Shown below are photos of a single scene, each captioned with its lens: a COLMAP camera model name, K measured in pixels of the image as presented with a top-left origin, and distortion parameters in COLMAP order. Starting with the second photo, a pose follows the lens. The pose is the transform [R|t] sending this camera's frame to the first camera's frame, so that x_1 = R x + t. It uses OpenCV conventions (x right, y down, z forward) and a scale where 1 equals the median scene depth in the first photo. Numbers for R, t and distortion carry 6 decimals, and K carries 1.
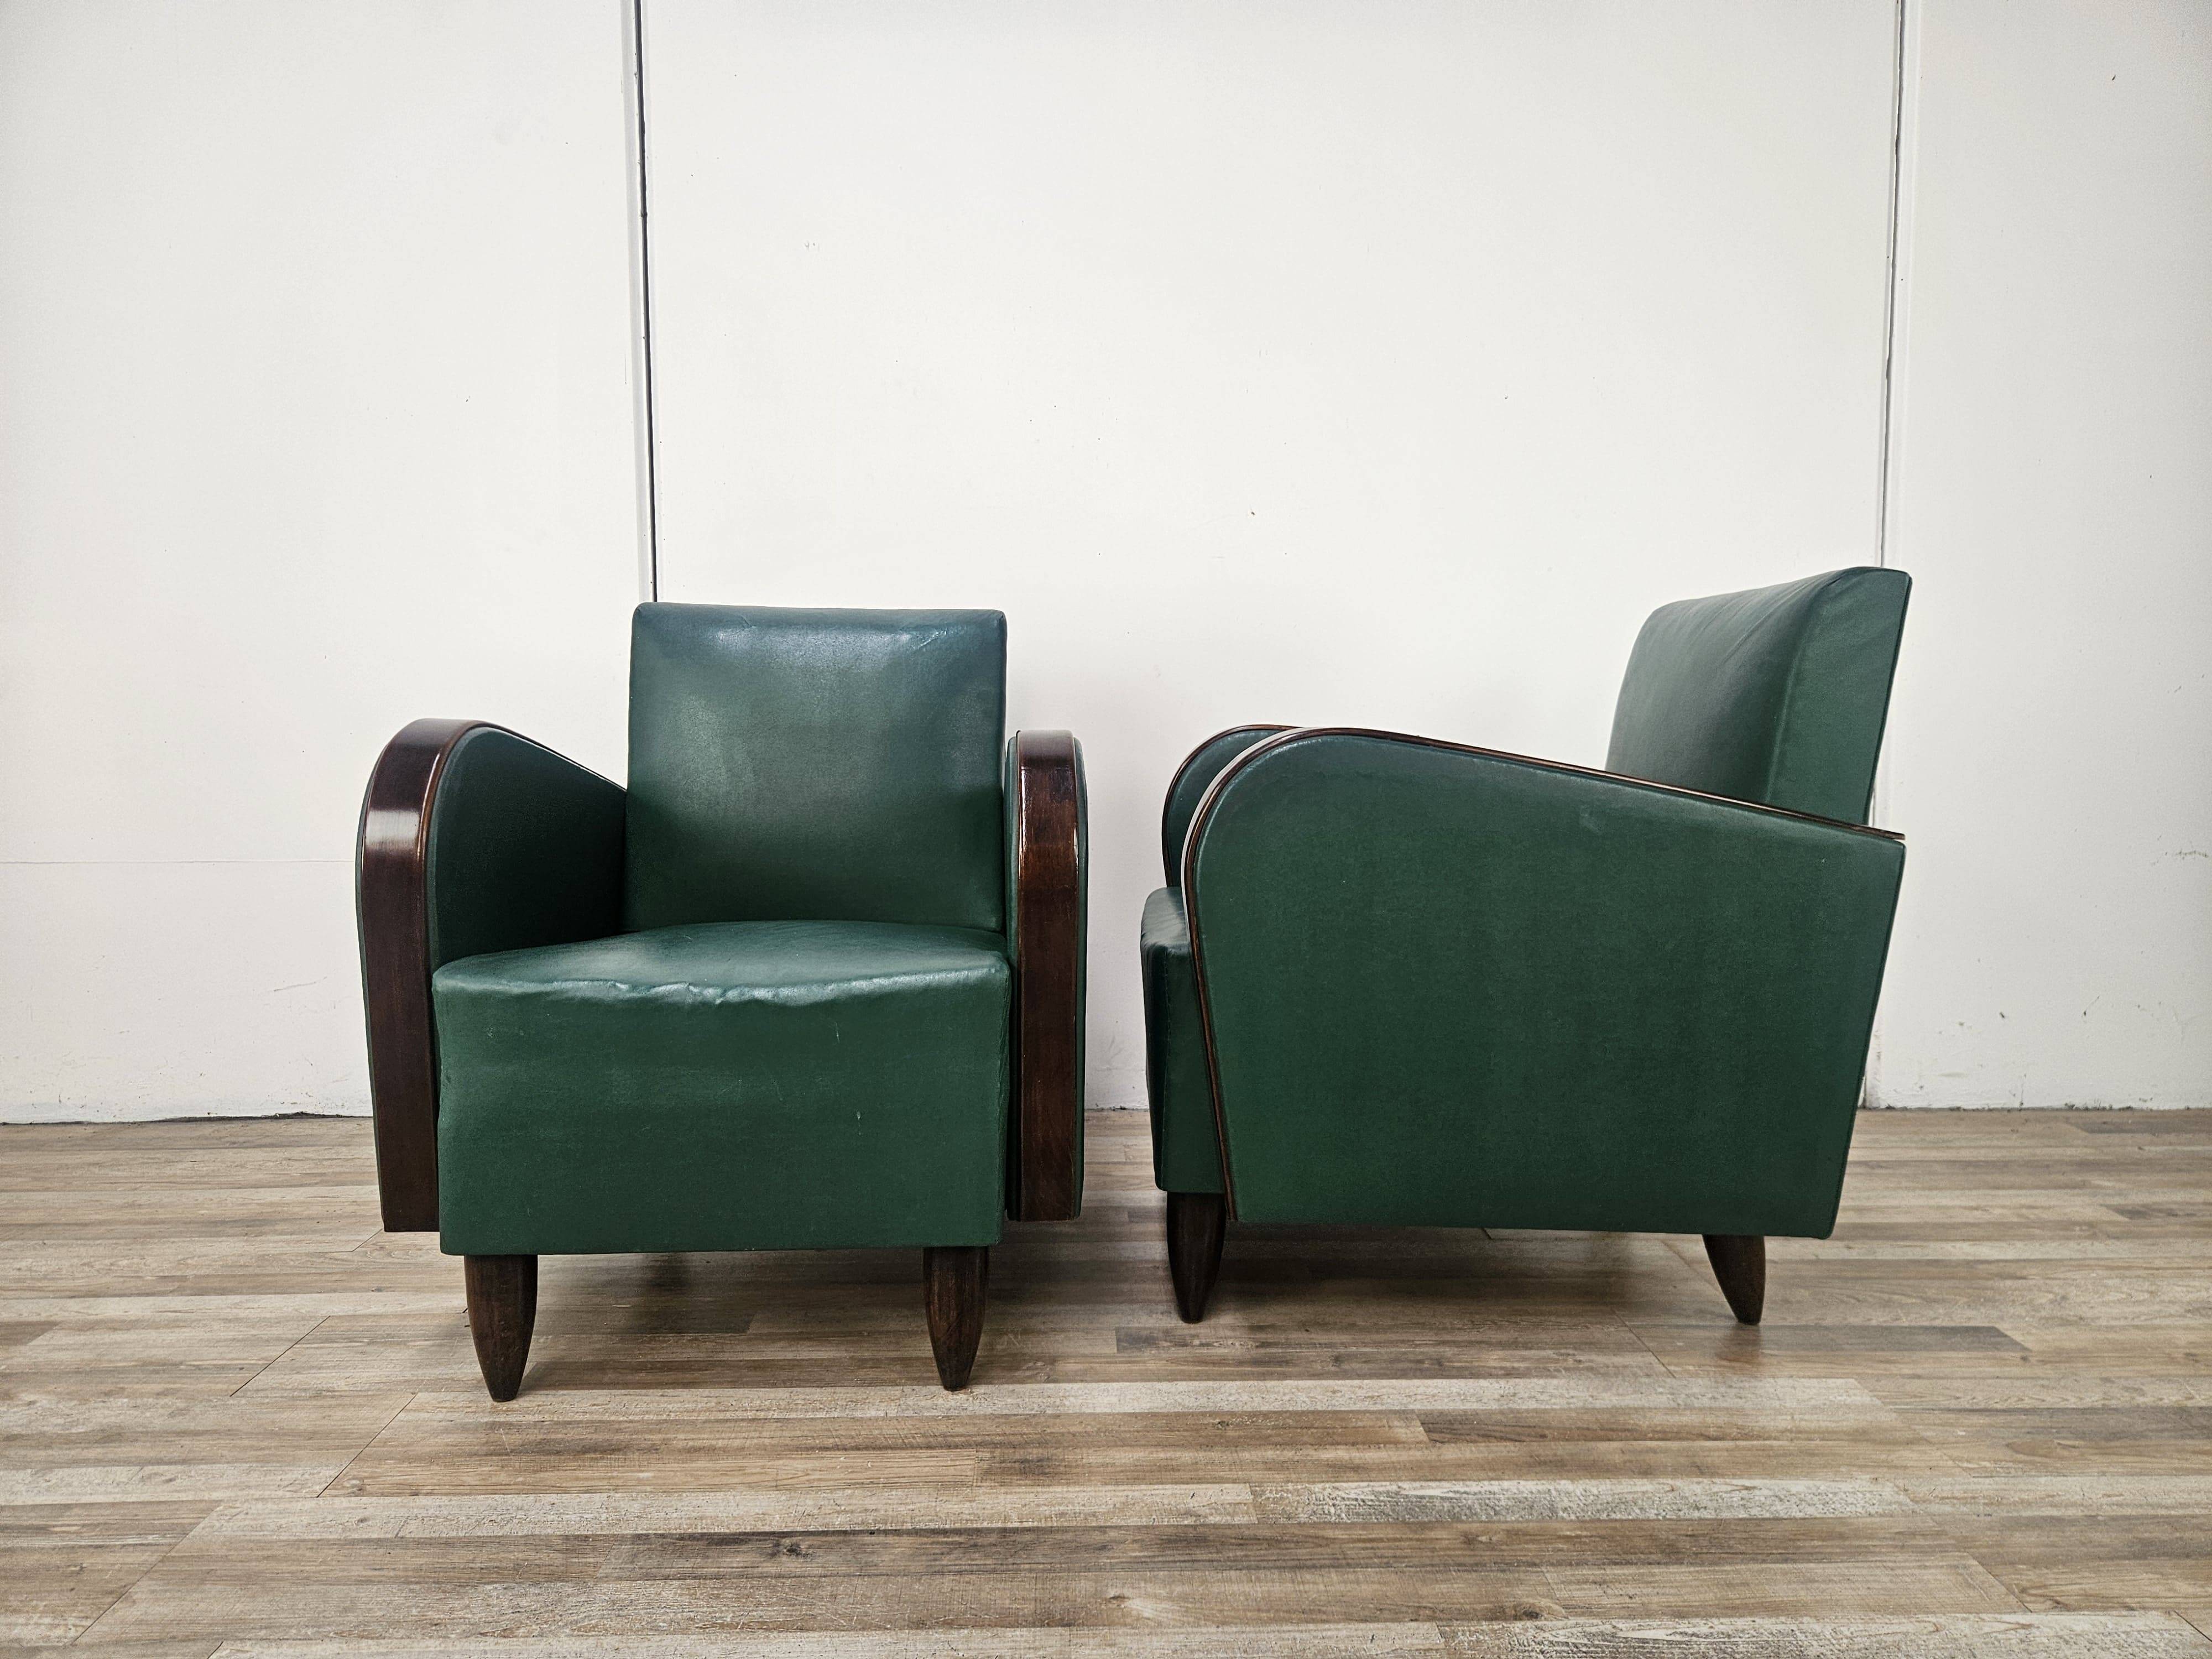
lens RADIAL K [[1625.4, 0, 1119.0], [0, 1625.4, 827.0], [0, 0, 1]] dist [0.047690, -0.049610]
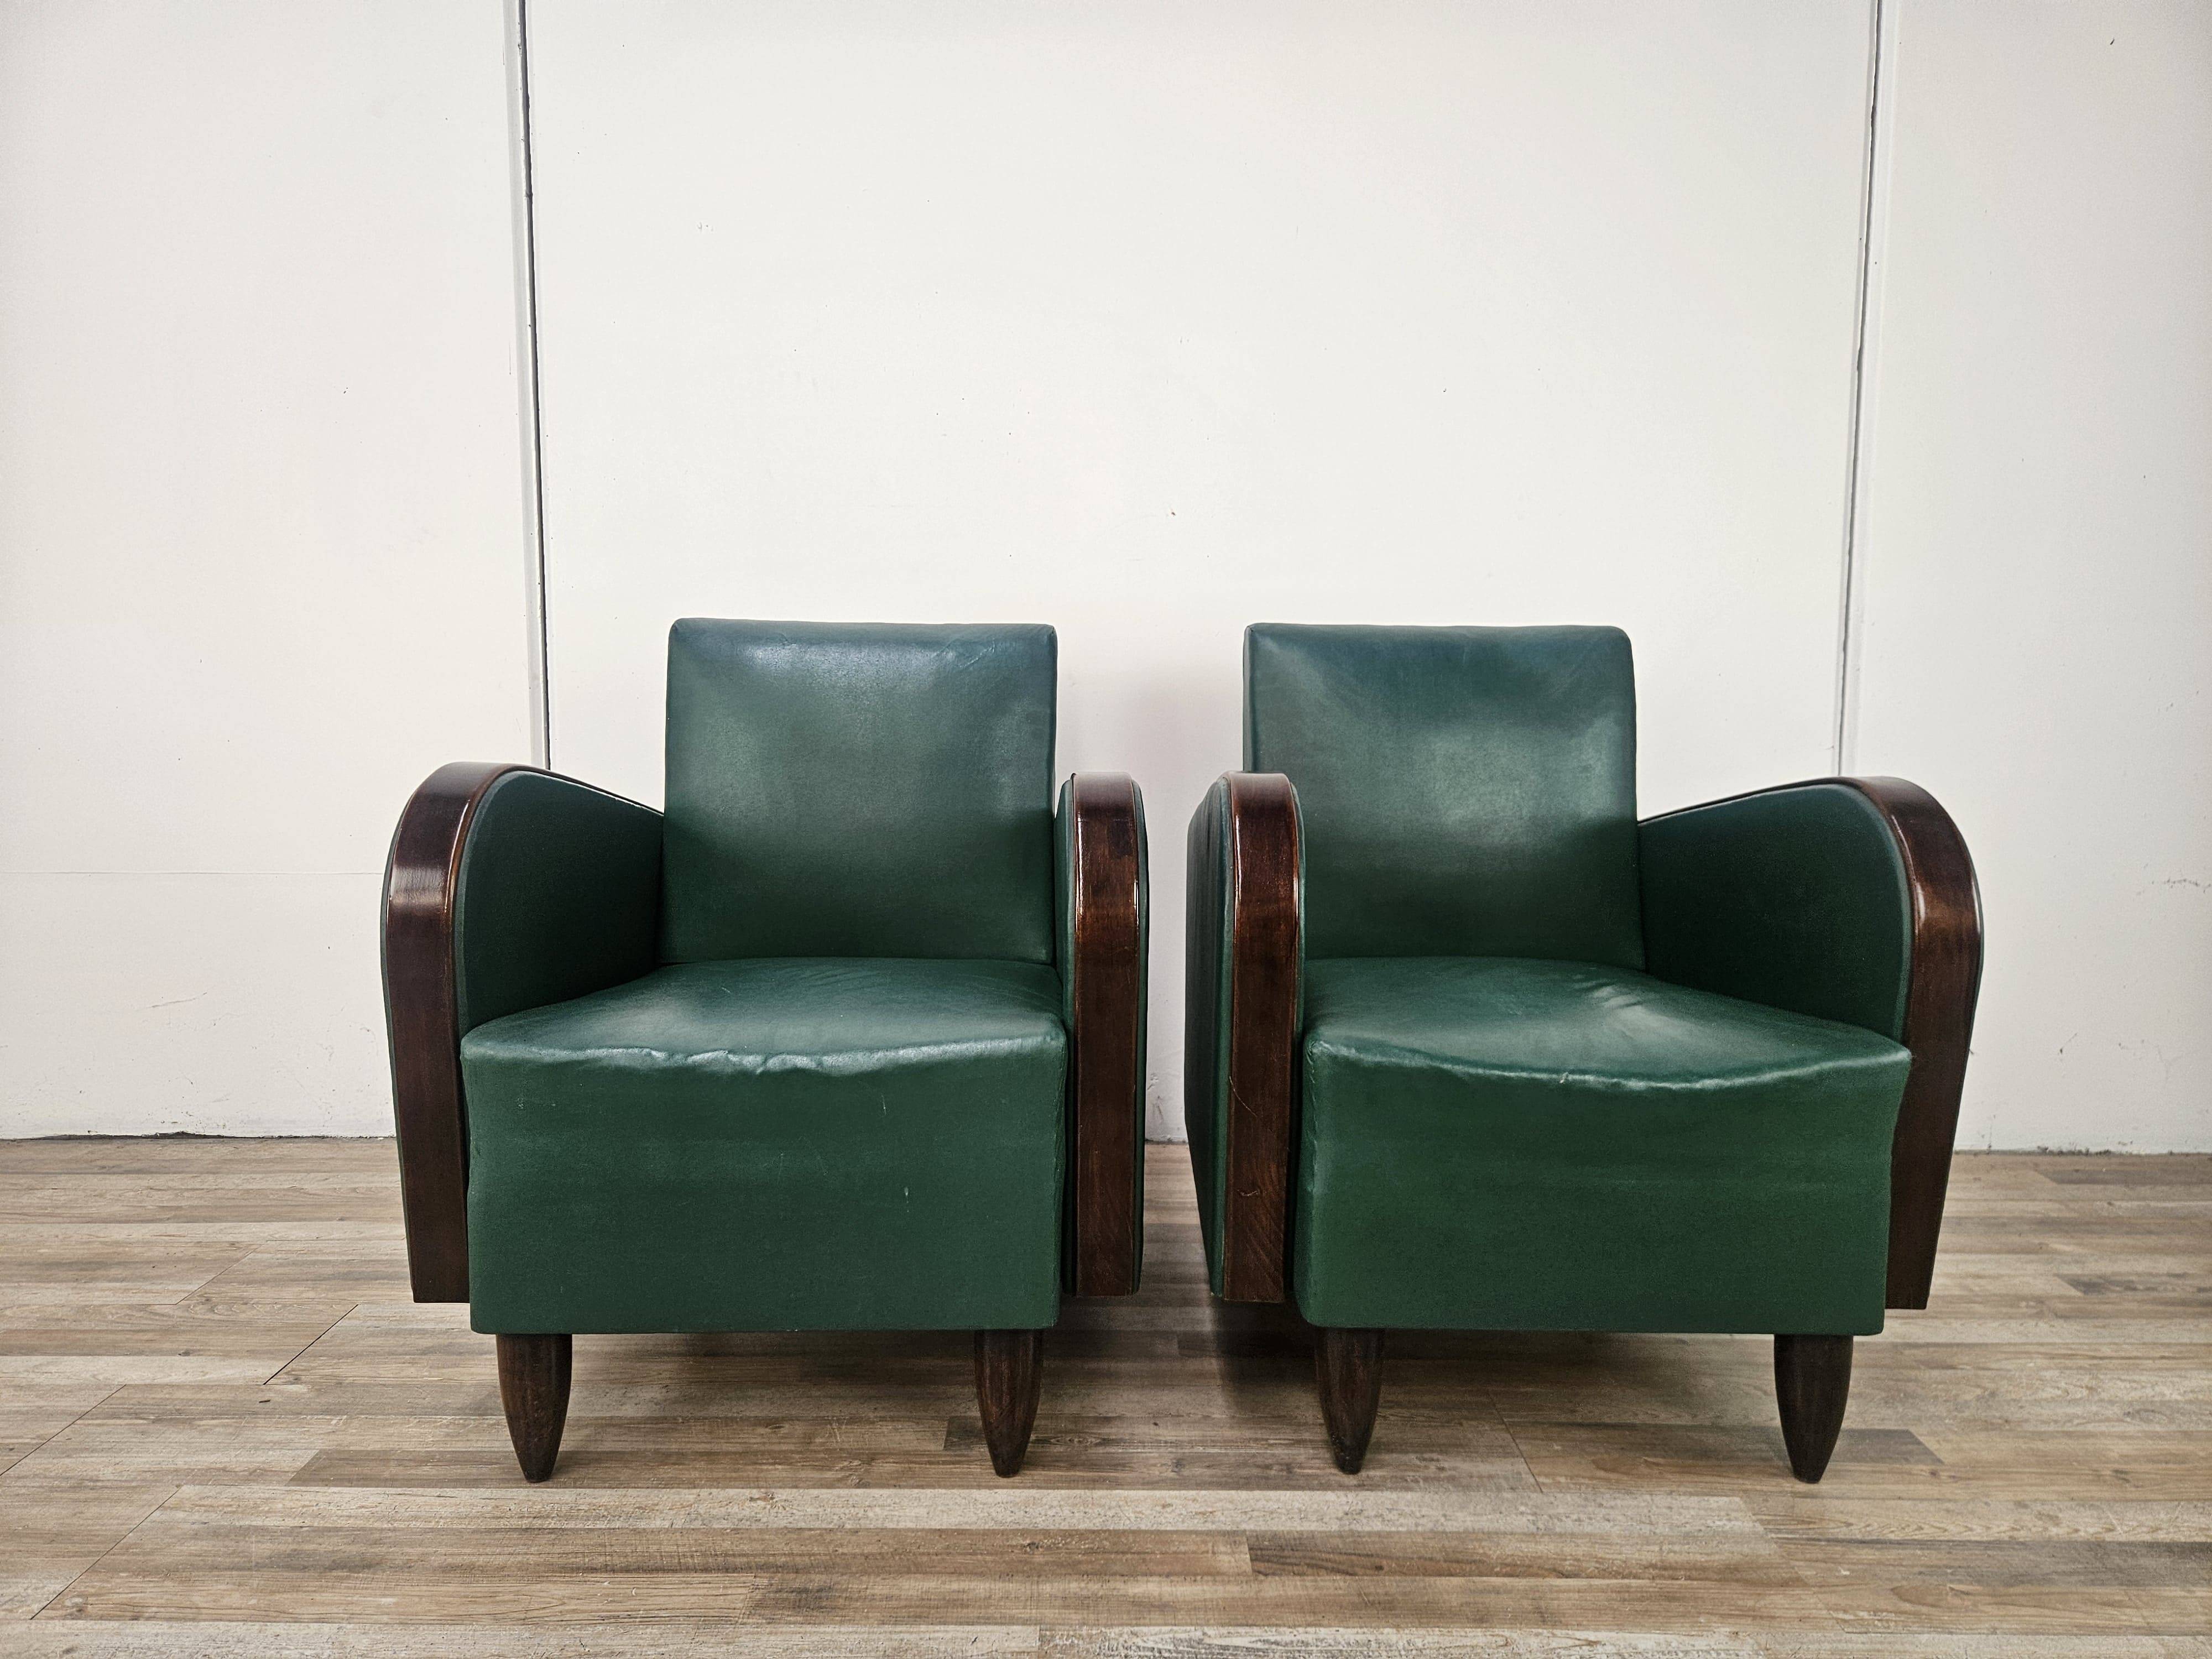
lens RADIAL K [[1626.4, 0, 1106.0], [0, 1626.4, 829.5], [0, 0, 1]] dist [0.047572, -0.051014]
pose [[0.999528, 0.009304, -0.029289, 0.124866], [-0.008532, 0.999616, 0.026374, -0.059504], [0.029524, -0.026112, 0.999223, 0.090480]]
